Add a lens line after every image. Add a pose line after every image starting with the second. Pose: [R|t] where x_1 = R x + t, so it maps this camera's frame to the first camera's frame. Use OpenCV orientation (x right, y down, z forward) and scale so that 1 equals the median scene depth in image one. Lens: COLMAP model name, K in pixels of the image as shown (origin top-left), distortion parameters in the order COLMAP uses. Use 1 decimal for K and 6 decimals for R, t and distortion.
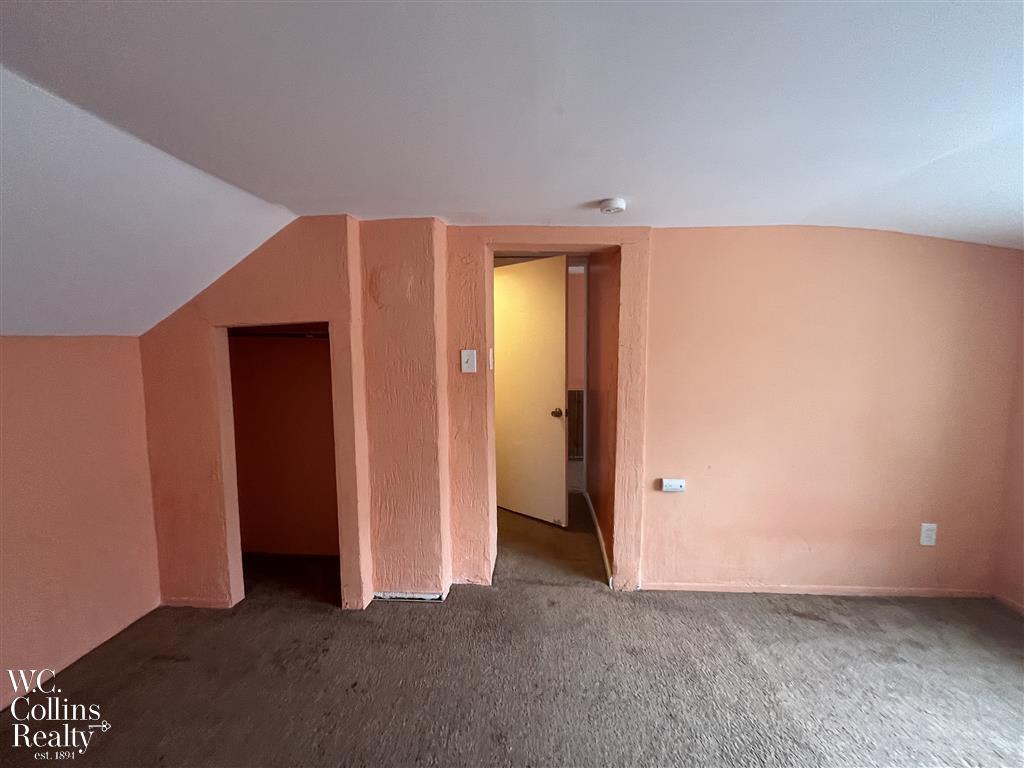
lens RADIAL K [[410.7, 0, 513.7], [0, 410.7, 385.9], [0, 0, 1]] dist [-0.005837, 0.000141]
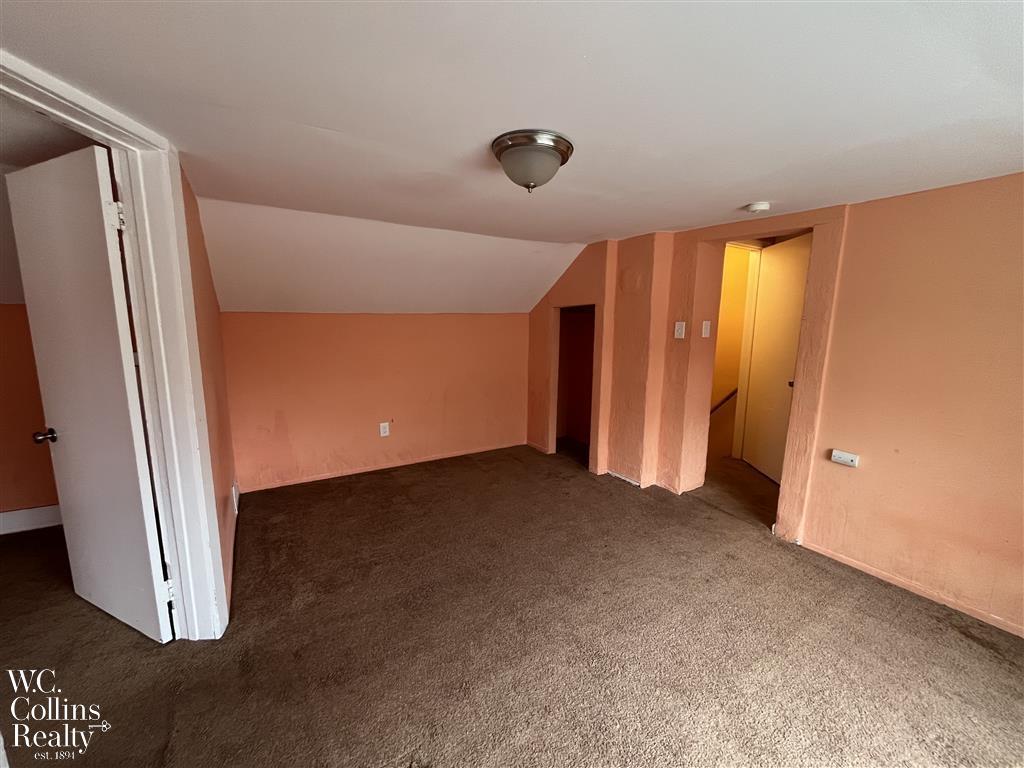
lens RADIAL K [[410.7, 0, 510.1], [0, 410.7, 384.1], [0, 0, 1]] dist [-0.005837, 0.000141]
pose [[0.579169, 0.136224, -0.803745, 0.709083], [-0.080695, 0.990677, 0.109759, 0.014327], [0.811204, 0.001289, 0.584762, -0.276928]]
